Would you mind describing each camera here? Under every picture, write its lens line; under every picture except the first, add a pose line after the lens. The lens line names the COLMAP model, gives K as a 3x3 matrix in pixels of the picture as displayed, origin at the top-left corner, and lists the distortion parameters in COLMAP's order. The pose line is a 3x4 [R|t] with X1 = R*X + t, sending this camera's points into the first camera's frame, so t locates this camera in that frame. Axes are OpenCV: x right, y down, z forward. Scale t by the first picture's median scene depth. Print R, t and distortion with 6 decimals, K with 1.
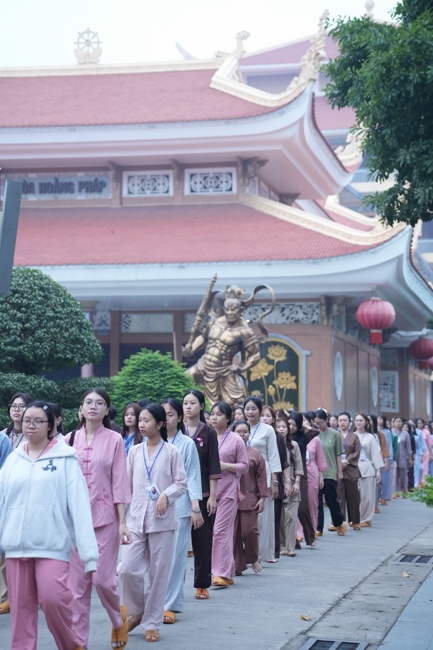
lens RADIAL K [[1344.3, 0, 222.7], [0, 1344.3, 326.1], [0, 0, 1]] dist [0.575352, 0.000000]
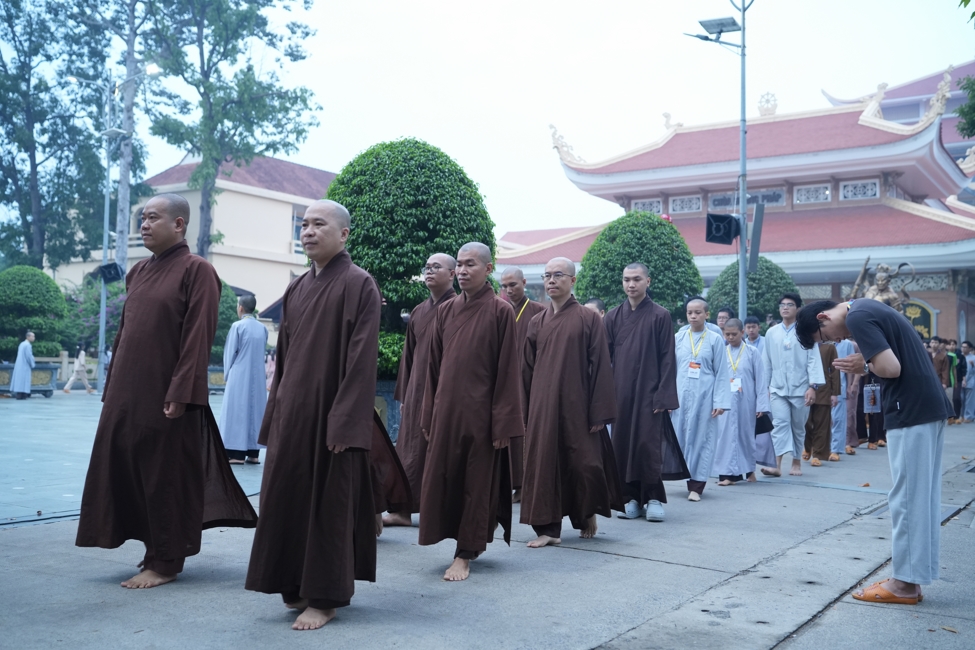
lens RADIAL K [[965.1, 0, 490.4], [0, 965.1, 319.7], [0, 0, 1]] dist [0.016253, 0.000000]
pose [[0.936965, -0.004666, -0.349391, -0.018087], [0.012549, 0.999715, 0.020302, 0.002370], [0.349197, -0.023407, 0.936757, -0.076148]]
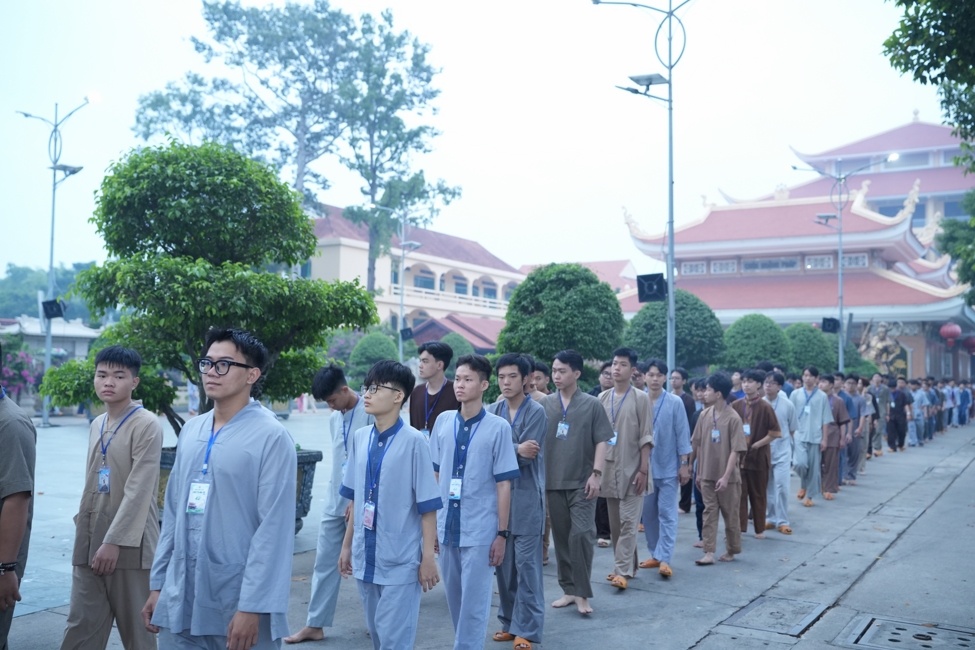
lens RADIAL K [[975.5, 0, 486.1], [0, 975.5, 318.3], [0, 0, 1]] dist [0.018913, 0.000000]
pose [[0.957697, -0.008660, -0.287647, -0.115164], [0.012540, 0.999854, 0.011649, -0.048223], [0.287504, -0.014763, 0.957666, -0.526809]]
